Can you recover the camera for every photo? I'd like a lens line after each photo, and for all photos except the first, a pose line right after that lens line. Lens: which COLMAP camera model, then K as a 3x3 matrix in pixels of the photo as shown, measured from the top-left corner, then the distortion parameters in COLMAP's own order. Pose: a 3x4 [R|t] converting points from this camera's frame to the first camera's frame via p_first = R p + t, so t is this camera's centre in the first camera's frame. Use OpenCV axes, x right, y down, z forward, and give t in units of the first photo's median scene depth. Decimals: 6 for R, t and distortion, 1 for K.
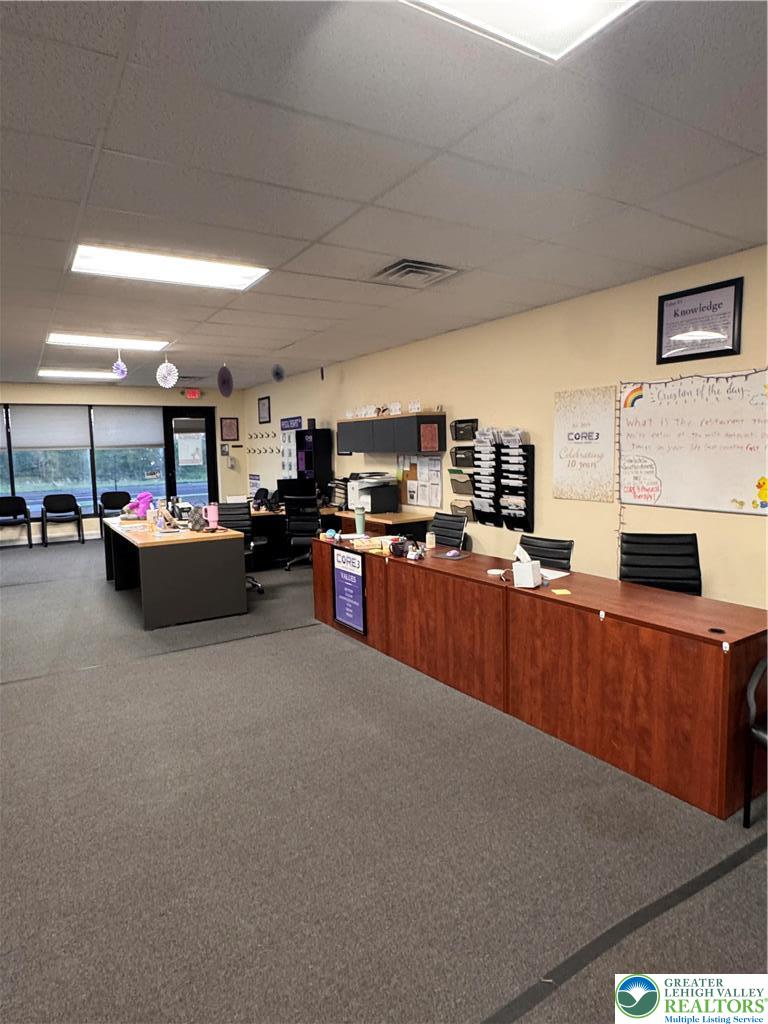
lens RADIAL K [[583.9, 0, 381.3], [0, 583.9, 520.0], [0, 0, 1]] dist [-0.004104, 0.000820]
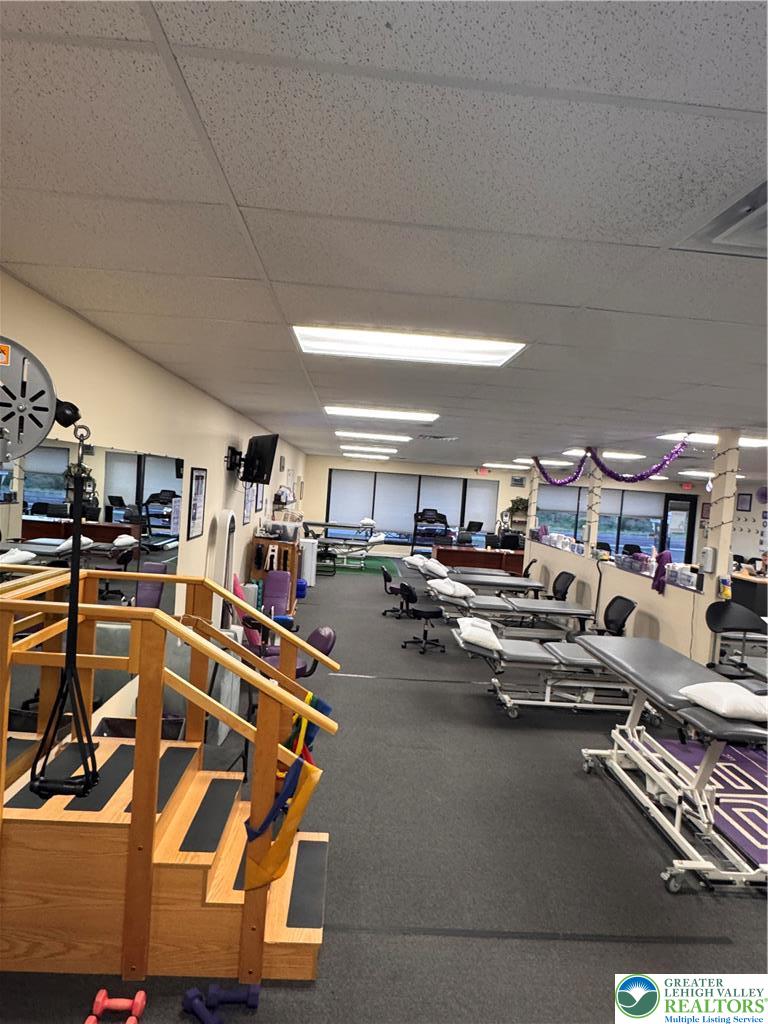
lens RADIAL K [[583.9, 0, 381.4], [0, 583.9, 514.2], [0, 0, 1]] dist [-0.004104, 0.000820]
pose [[0.860118, 0.103692, -0.499445, -0.259506], [-0.147033, 0.987962, -0.048097, 0.047380], [0.488445, 0.114804, 0.865010, -0.736953]]
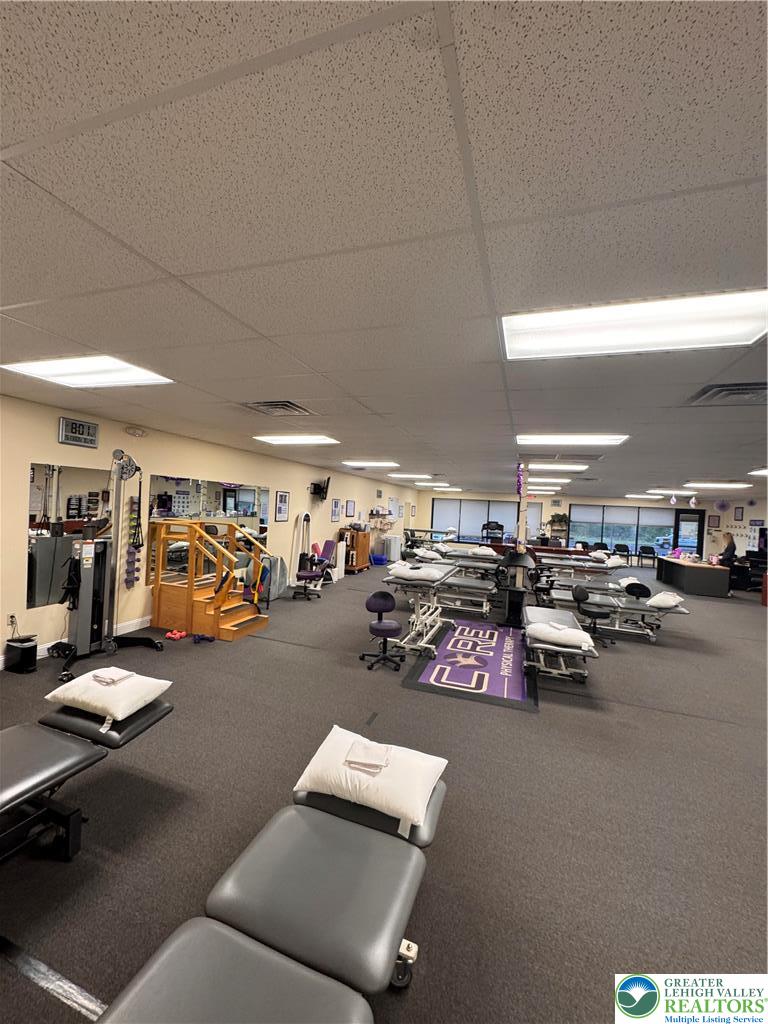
lens RADIAL K [[404.1, 0, 389.3], [0, 404.1, 510.6], [0, 0, 1]] dist [-0.004190, -0.000614]
pose [[0.627594, 0.058252, -0.776358, 0.107507], [-0.158080, 0.985959, -0.053811, 0.054981], [0.762323, 0.156498, 0.627990, -0.726128]]
